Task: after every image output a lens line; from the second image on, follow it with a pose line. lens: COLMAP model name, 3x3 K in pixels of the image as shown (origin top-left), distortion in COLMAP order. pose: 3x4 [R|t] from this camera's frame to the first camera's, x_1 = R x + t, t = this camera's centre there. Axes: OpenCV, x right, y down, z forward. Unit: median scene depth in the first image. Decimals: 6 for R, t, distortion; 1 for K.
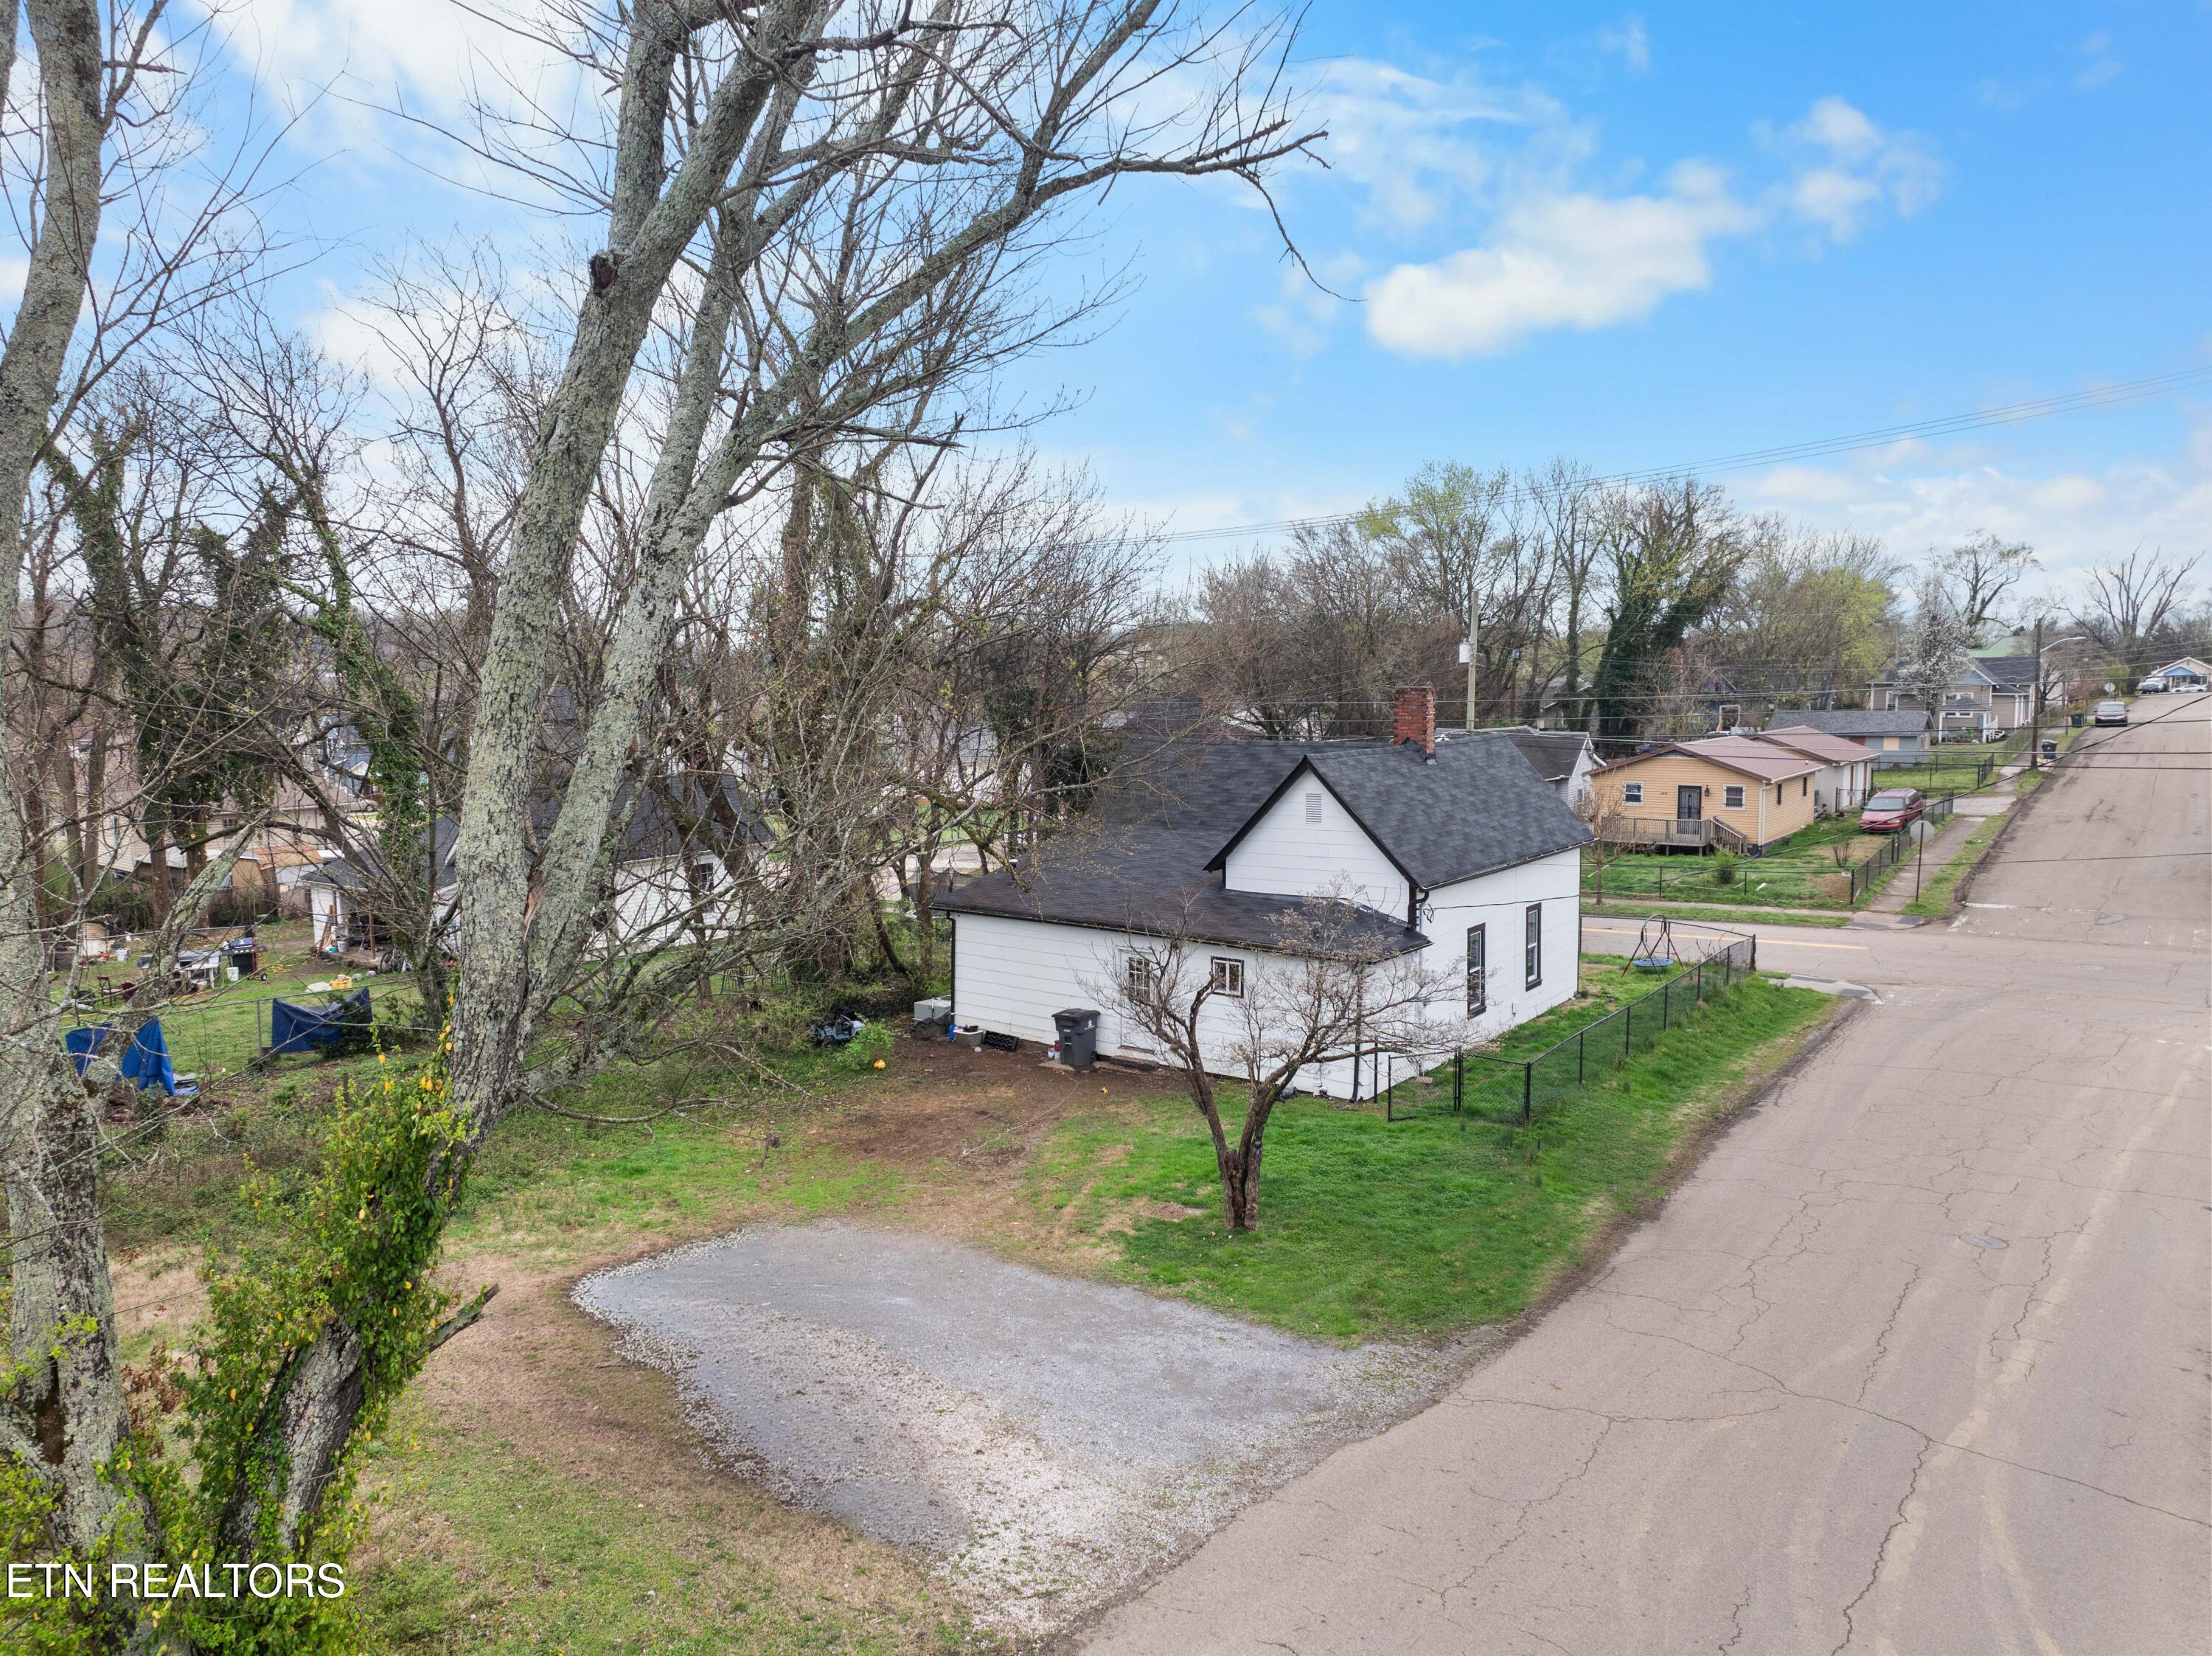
lens RADIAL K [[1533.6, 0, 1100.8], [0, 1533.6, 831.4], [0, 0, 1]] dist [-0.031442, -0.004601]
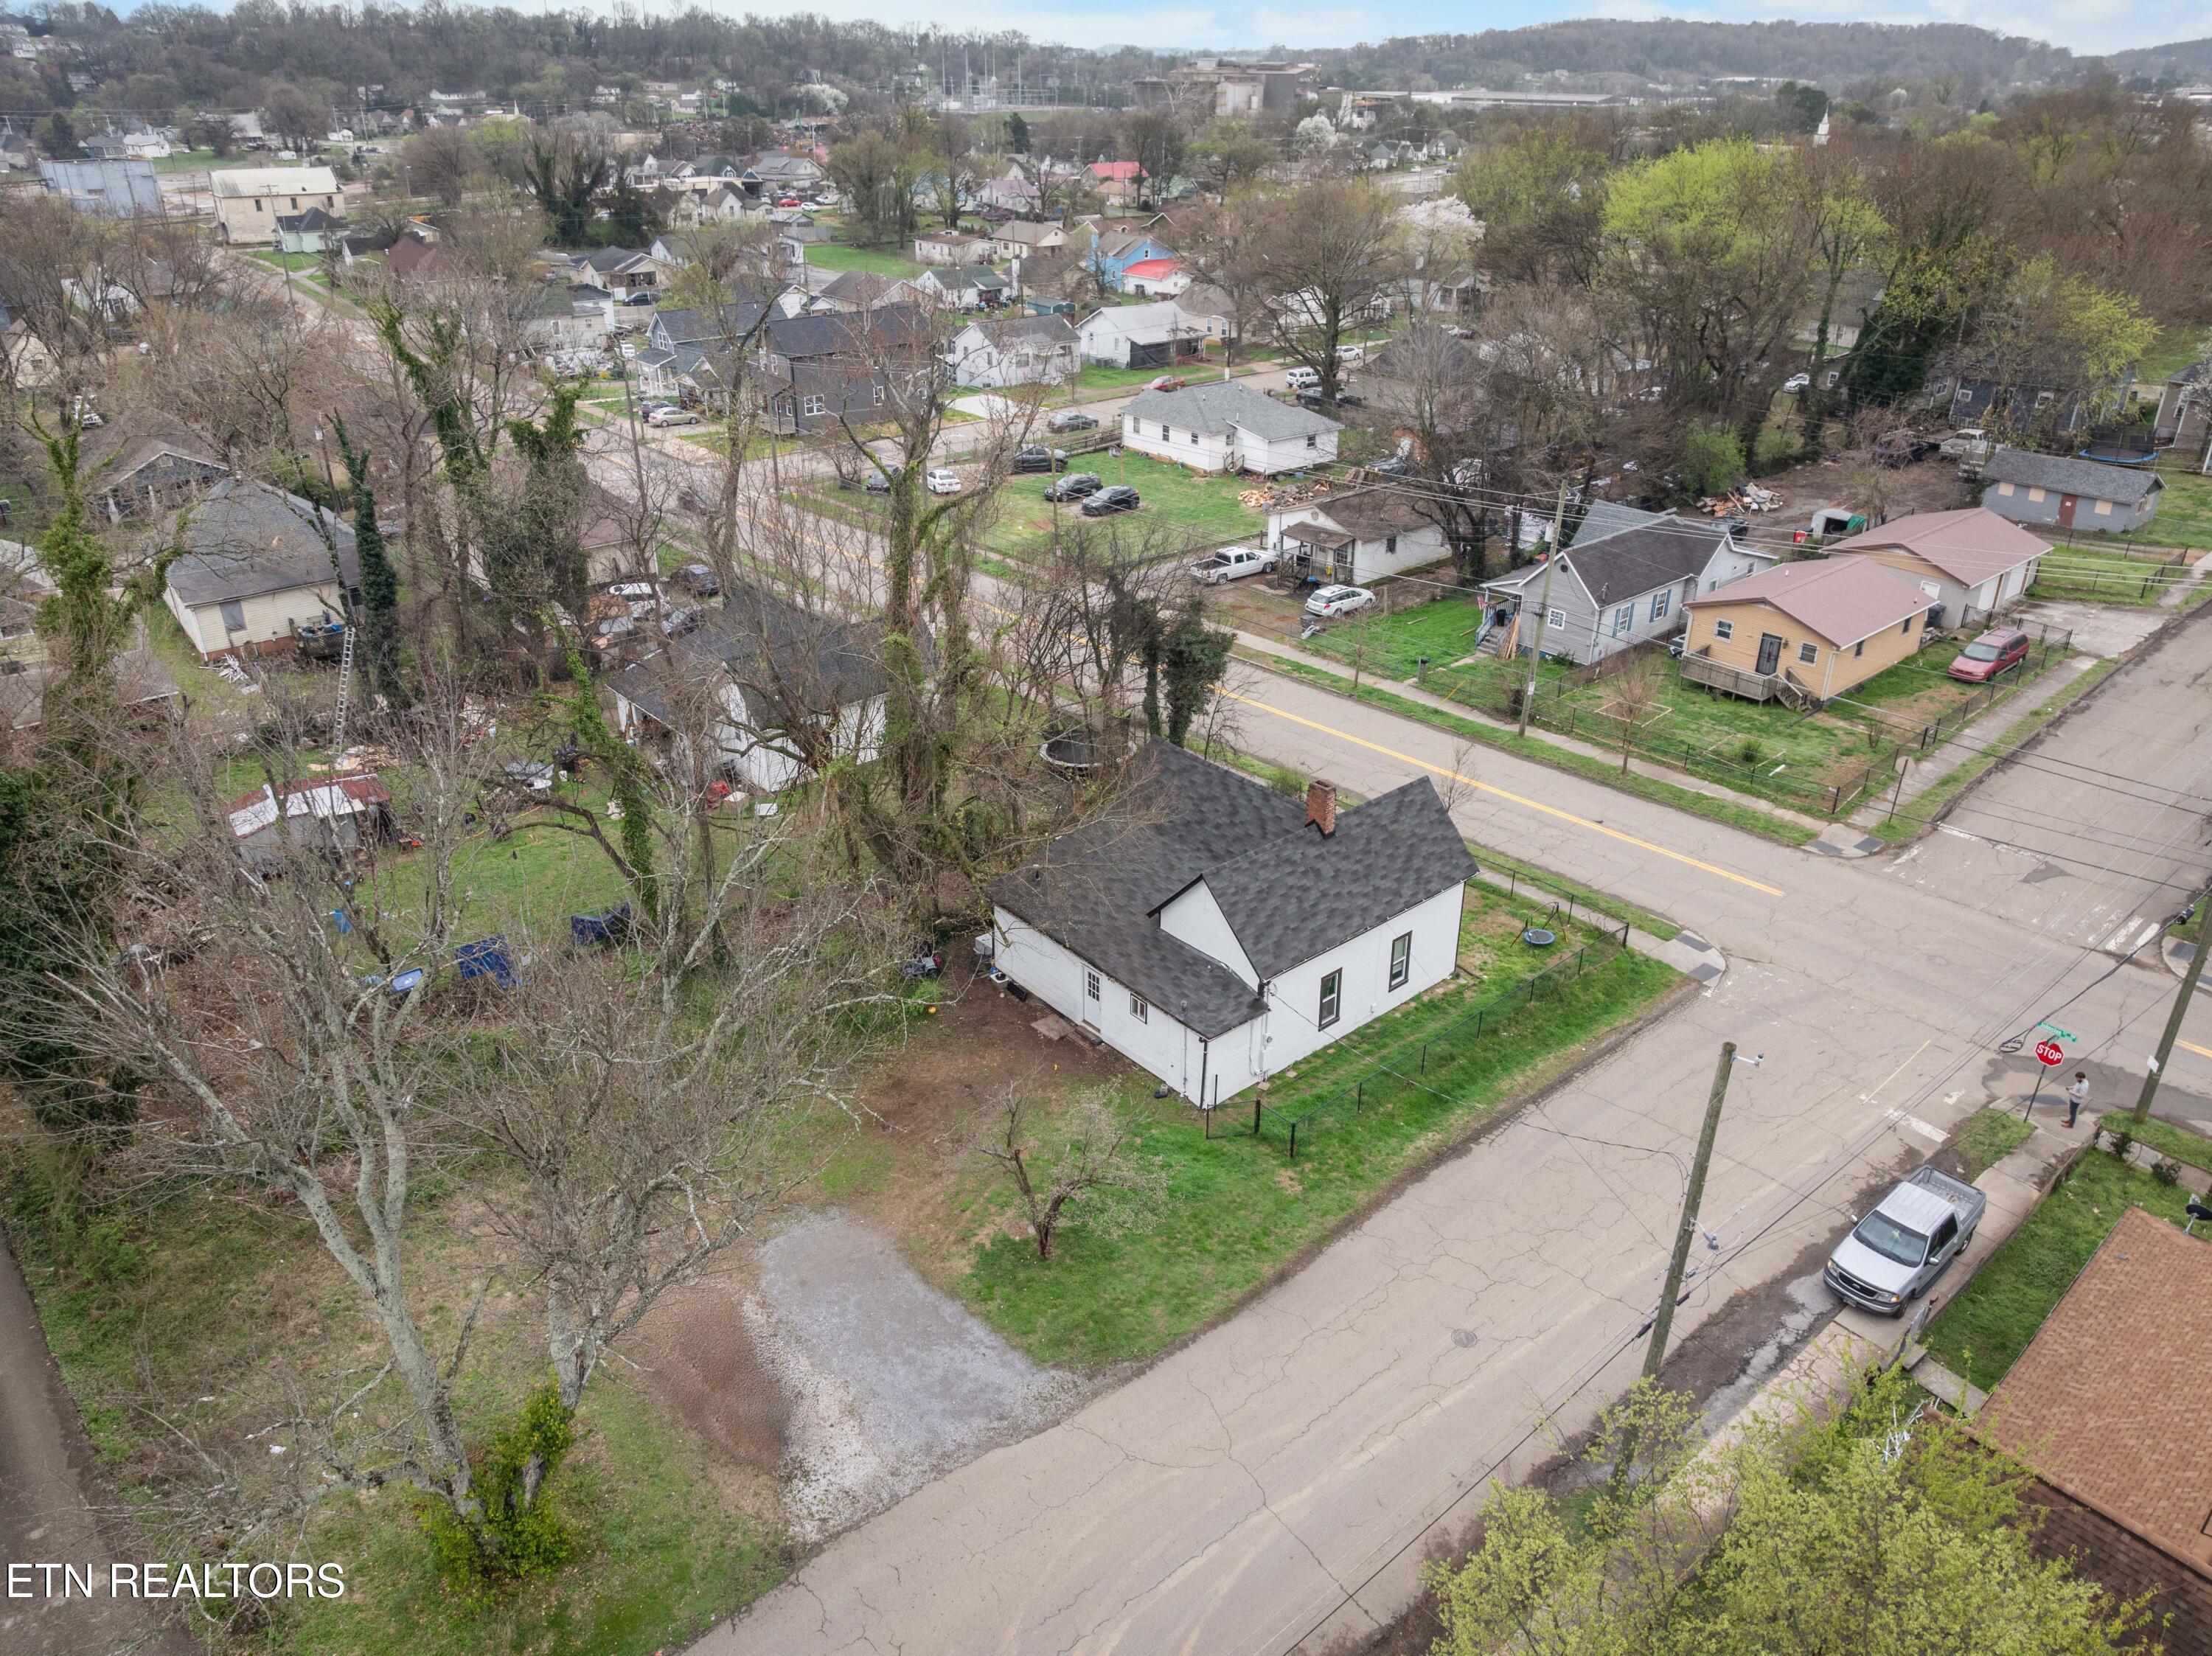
lens RADIAL K [[1533.6, 0, 1104.8], [0, 1533.6, 829.0], [0, 0, 1]] dist [-0.031442, -0.004601]
pose [[0.972903, 0.107522, -0.204690, 0.338441], [-0.024588, 0.928385, 0.370805, -0.625551], [0.229901, -0.355724, 0.905873, -0.313675]]
